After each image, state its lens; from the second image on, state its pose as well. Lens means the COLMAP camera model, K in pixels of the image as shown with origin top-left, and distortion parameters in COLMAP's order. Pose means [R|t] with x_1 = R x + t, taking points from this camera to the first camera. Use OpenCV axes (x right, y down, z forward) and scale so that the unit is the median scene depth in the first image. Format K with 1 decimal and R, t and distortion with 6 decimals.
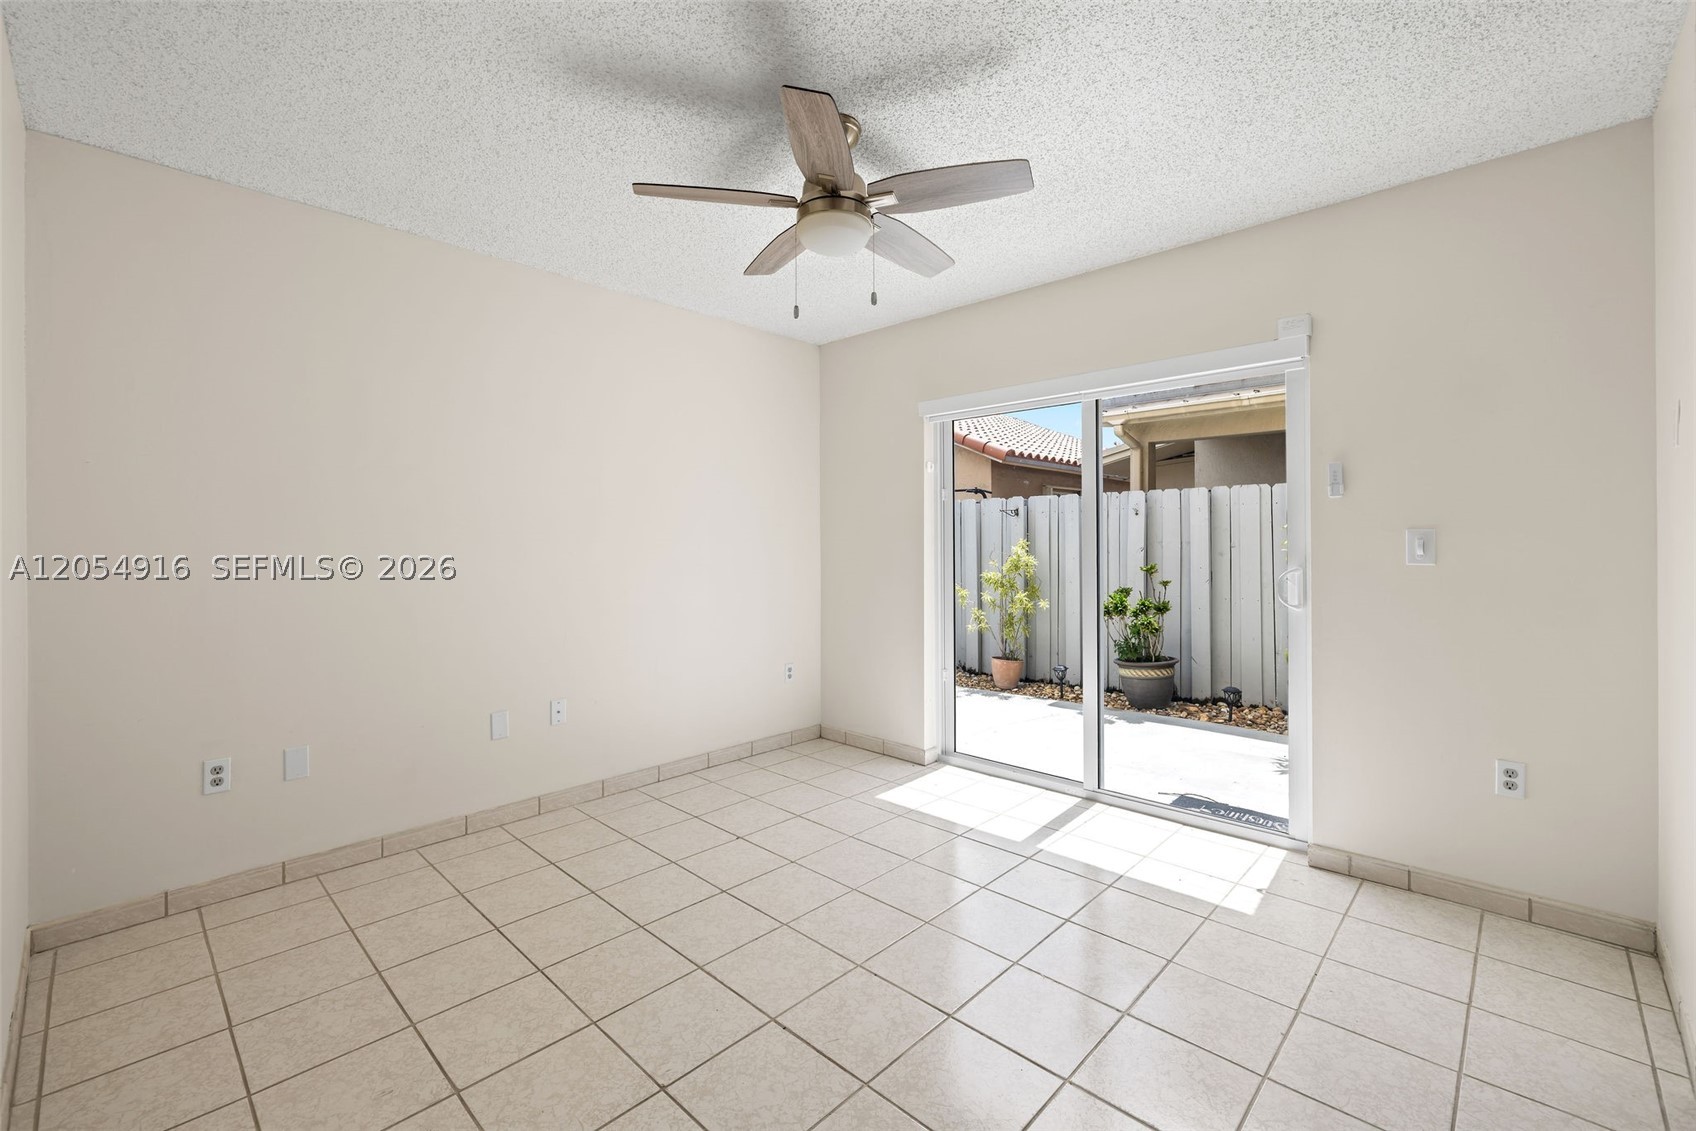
lens RADIAL K [[743.0, 0, 832.1], [0, 743.0, 551.8], [0, 0, 1]] dist [-0.000479, -0.000469]
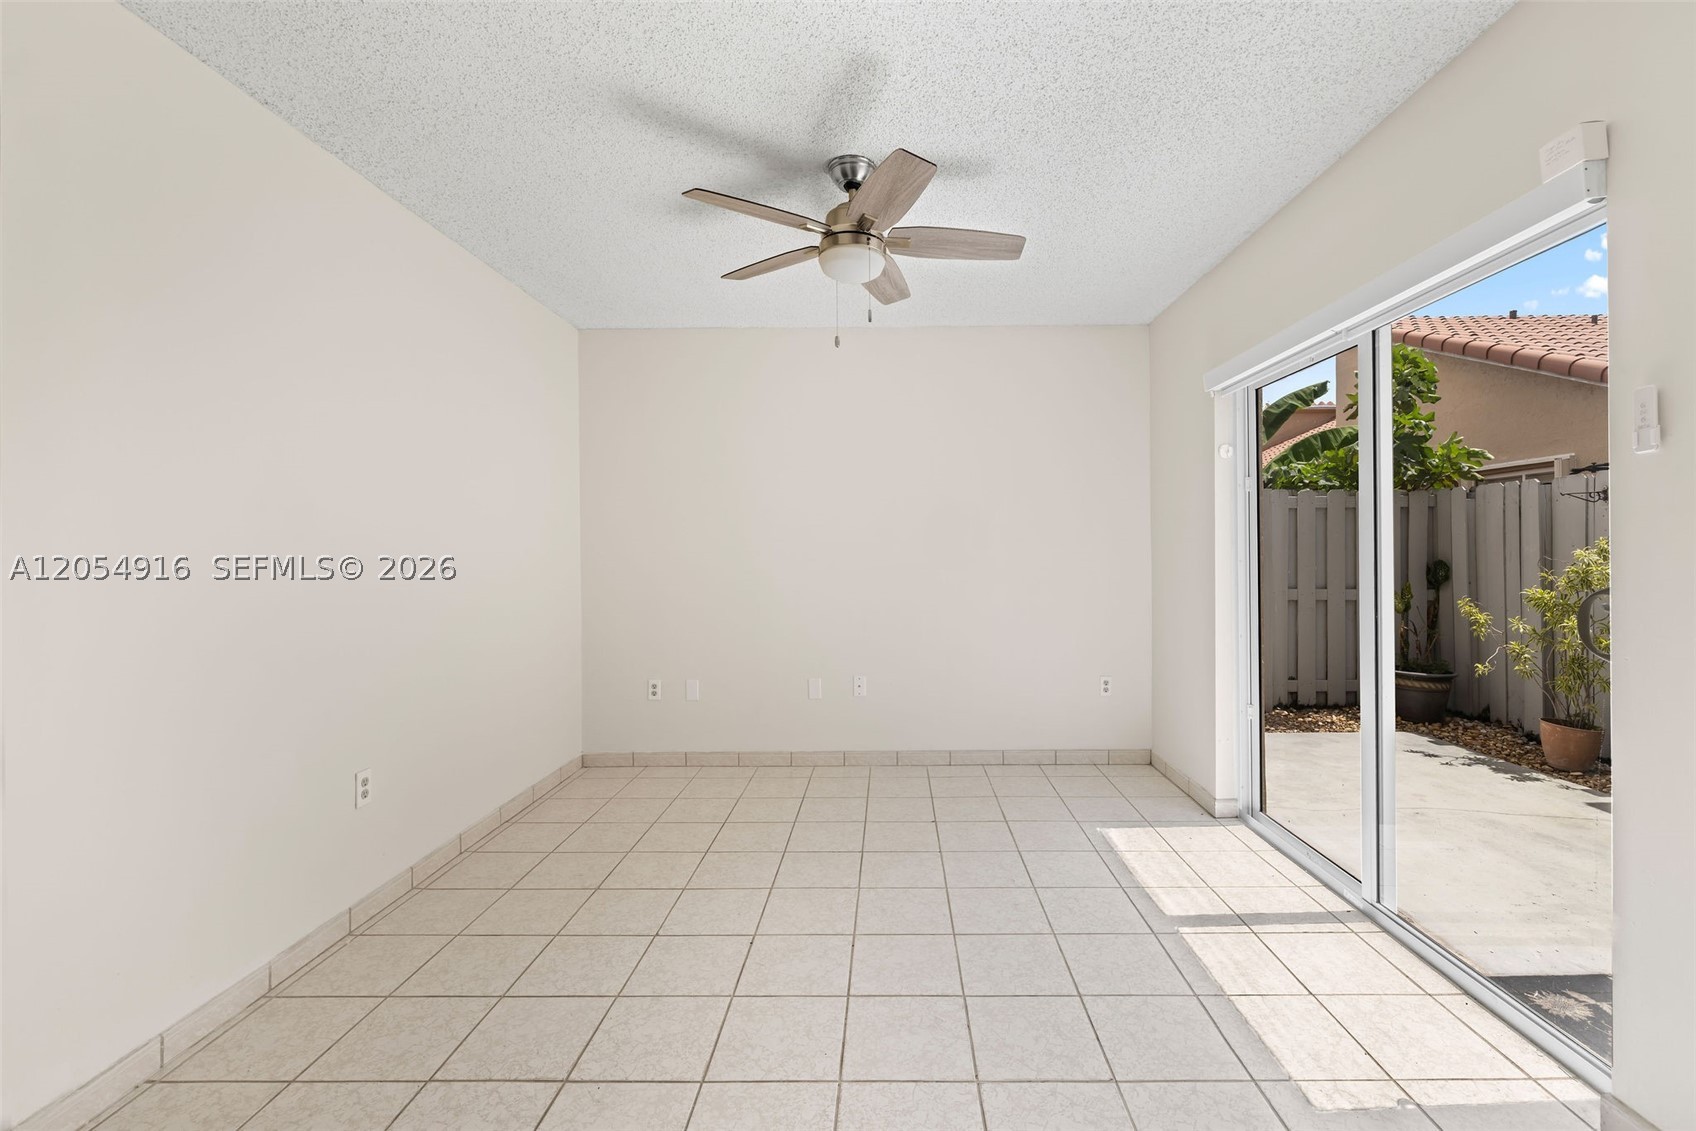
lens RADIAL K [[743.0, 0, 833.9], [0, 743.0, 563.4], [0, 0, 1]] dist [-0.000479, -0.000469]
pose [[0.655078, 0.010066, -0.755494, 0.550028], [-0.004272, 0.999945, 0.009619, 0.002001], [0.755549, -0.003074, 0.655085, 0.176170]]
